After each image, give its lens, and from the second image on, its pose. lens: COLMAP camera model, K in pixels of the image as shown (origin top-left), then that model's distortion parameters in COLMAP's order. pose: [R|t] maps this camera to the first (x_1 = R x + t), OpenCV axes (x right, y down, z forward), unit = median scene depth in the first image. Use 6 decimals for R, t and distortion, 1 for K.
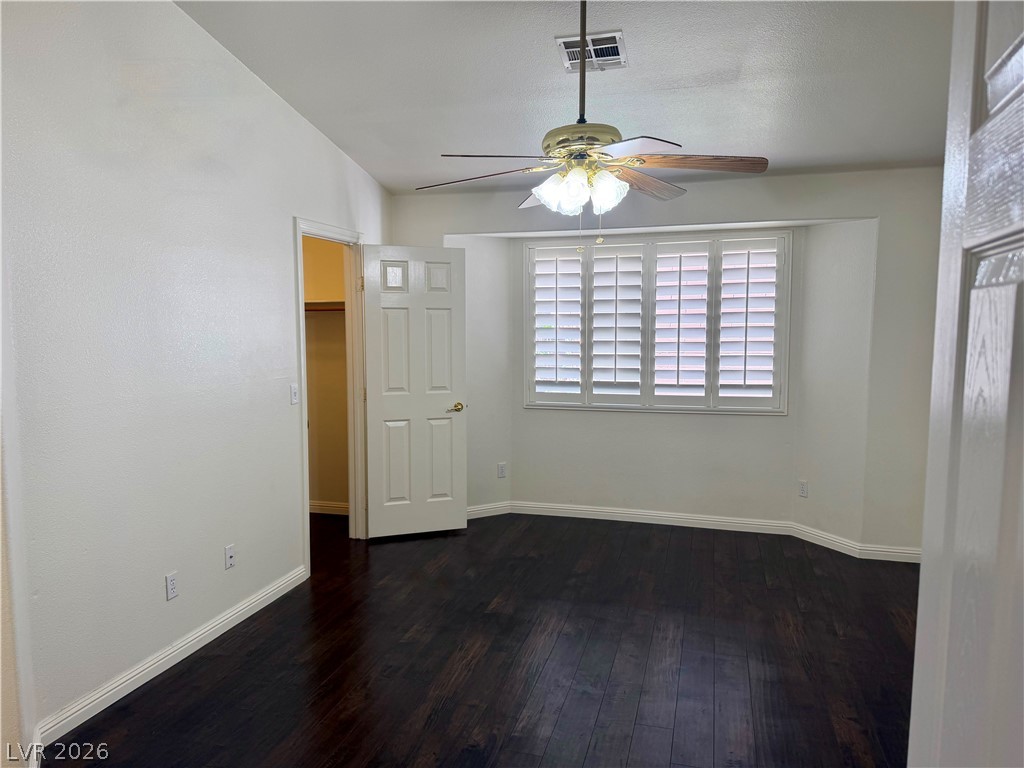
lens RADIAL K [[697.1, 0, 507.9], [0, 697.1, 382.0], [0, 0, 1]] dist [0.034076, -0.001051]
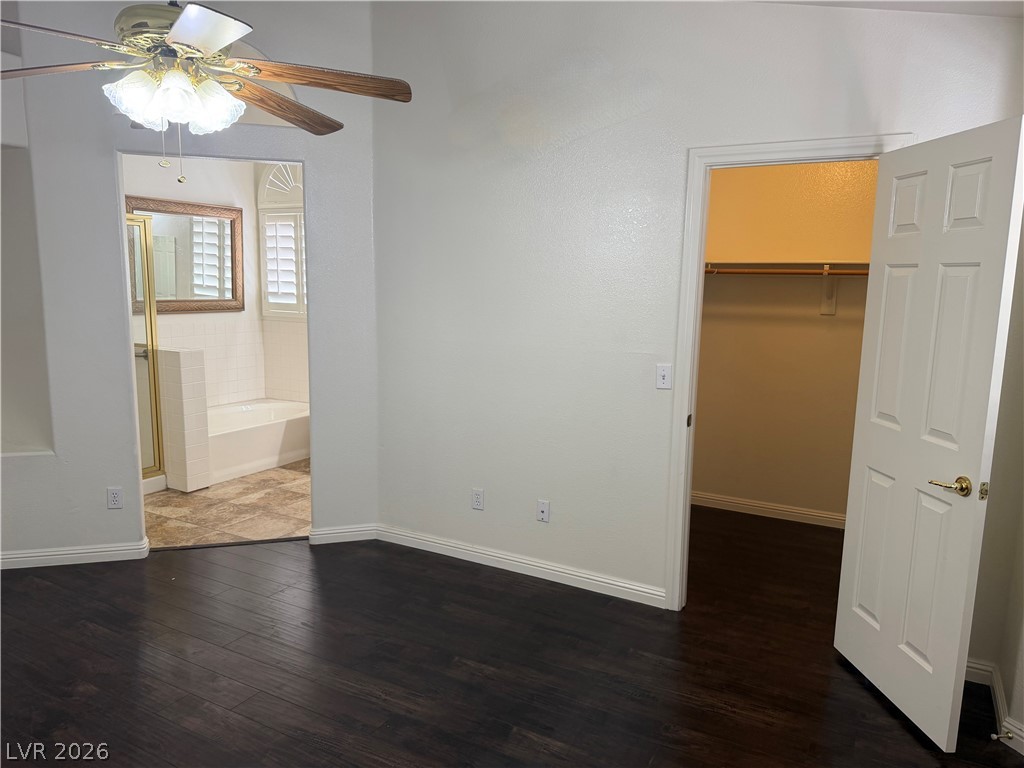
lens RADIAL K [[712.2, 0, 530.4], [0, 712.2, 397.1], [0, 0, 1]] dist [0.003062, -0.018270]
pose [[-0.205034, 0.149326, -0.967297, 0.522049], [-0.110763, 0.978404, 0.174519, -0.085977], [0.972467, 0.142923, -0.184066, 1.009246]]
